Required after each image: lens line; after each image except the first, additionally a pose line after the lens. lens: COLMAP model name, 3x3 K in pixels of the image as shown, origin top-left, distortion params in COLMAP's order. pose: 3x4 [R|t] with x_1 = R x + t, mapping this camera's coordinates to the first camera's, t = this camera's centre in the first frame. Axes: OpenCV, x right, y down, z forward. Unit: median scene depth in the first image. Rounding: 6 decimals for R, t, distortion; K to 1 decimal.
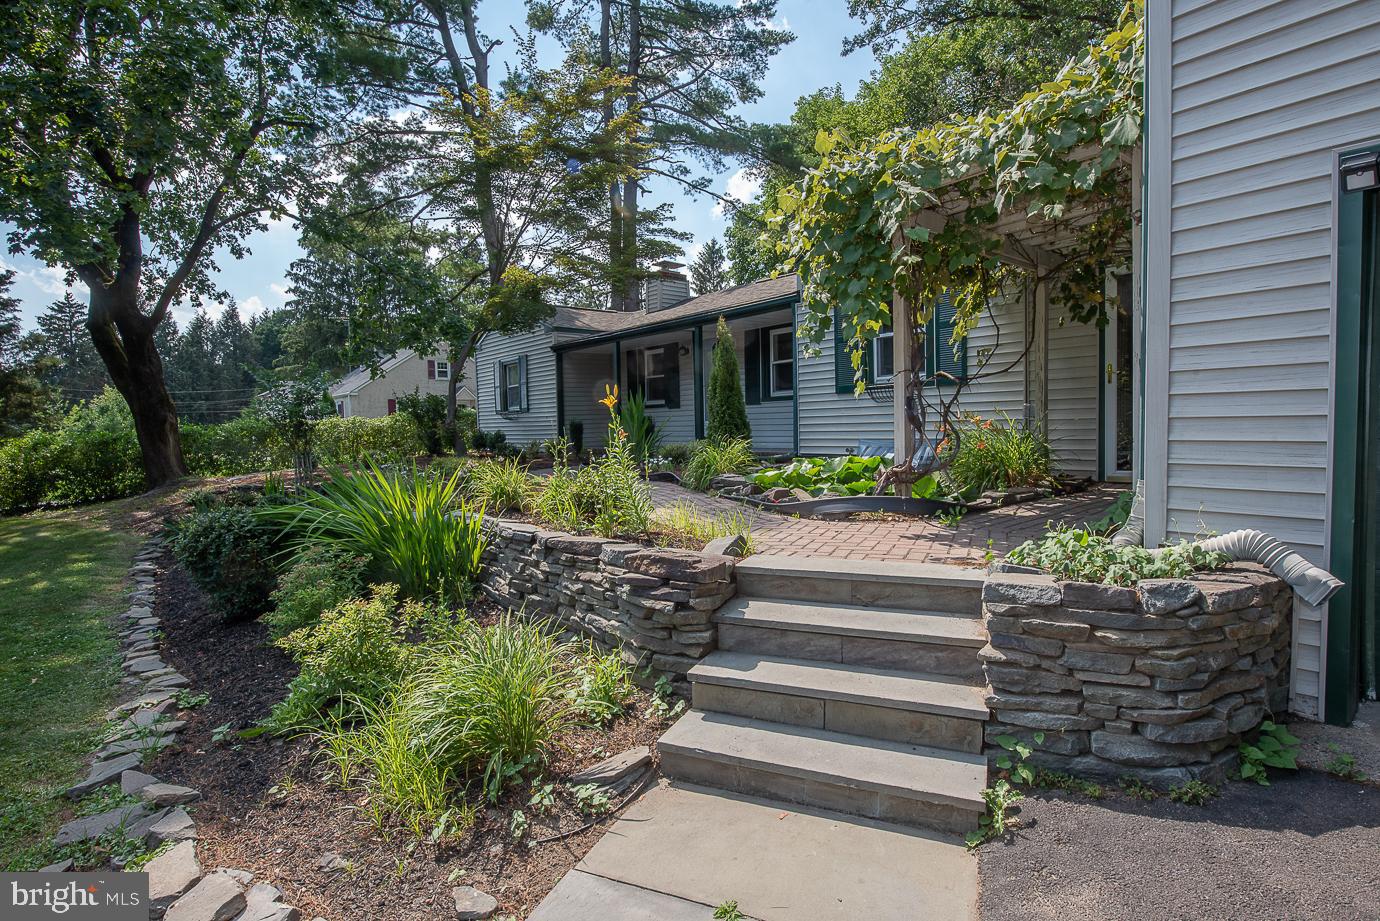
lens RADIAL K [[690.7, 0, 688.8], [0, 690.7, 459.4], [0, 0, 1]] dist [-0.005838, 0.000740]
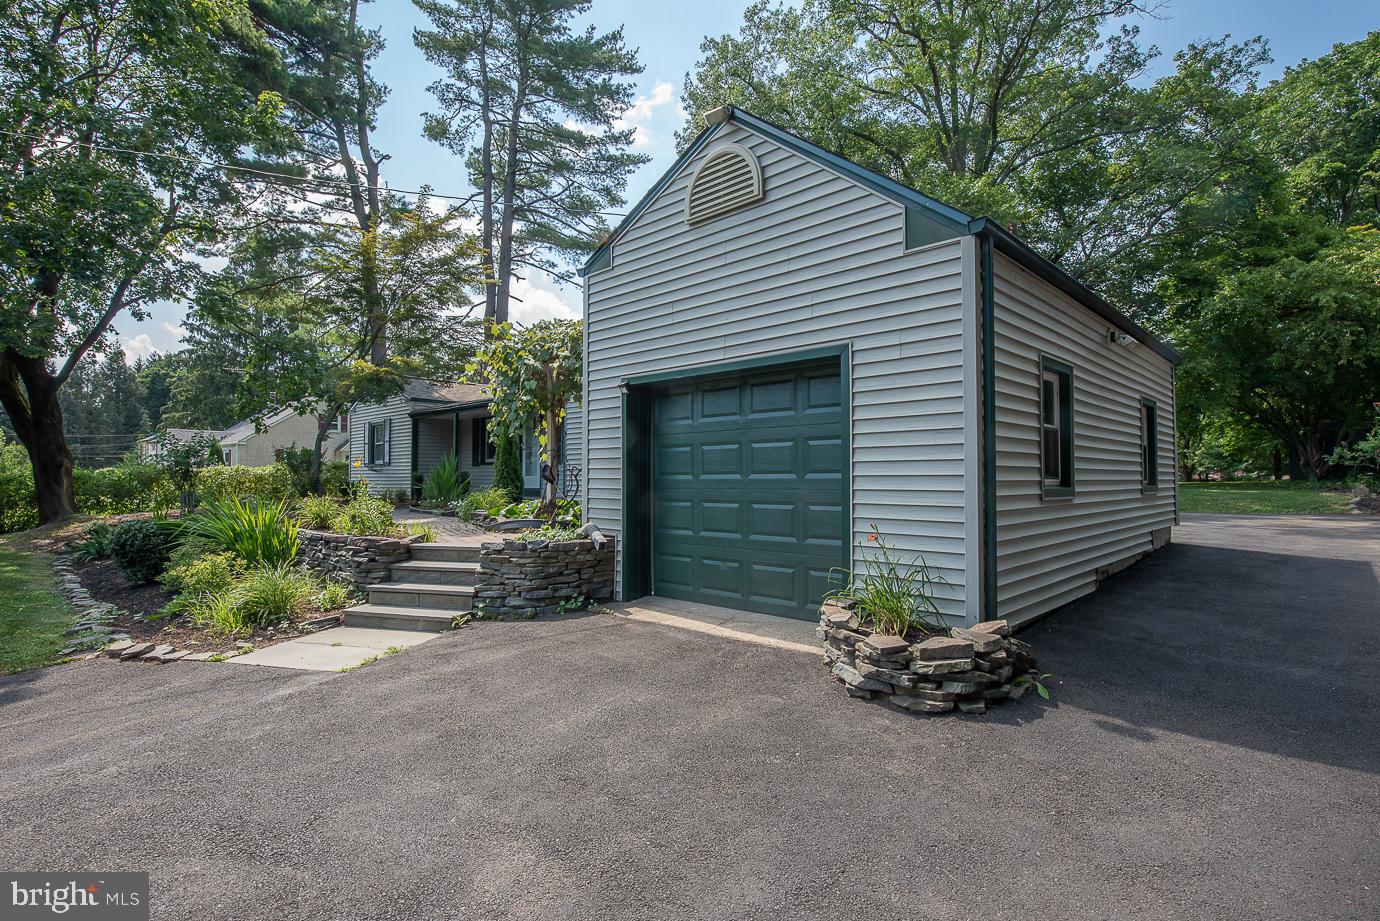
lens RADIAL K [[690.7, 0, 691.9], [0, 690.7, 461.9], [0, 0, 1]] dist [-0.005838, 0.000740]
pose [[0.992291, 0.024813, 0.121420, 0.119652], [-0.015346, 0.996813, -0.078289, 0.009874], [-0.122975, 0.075822, 0.989509, -0.216204]]
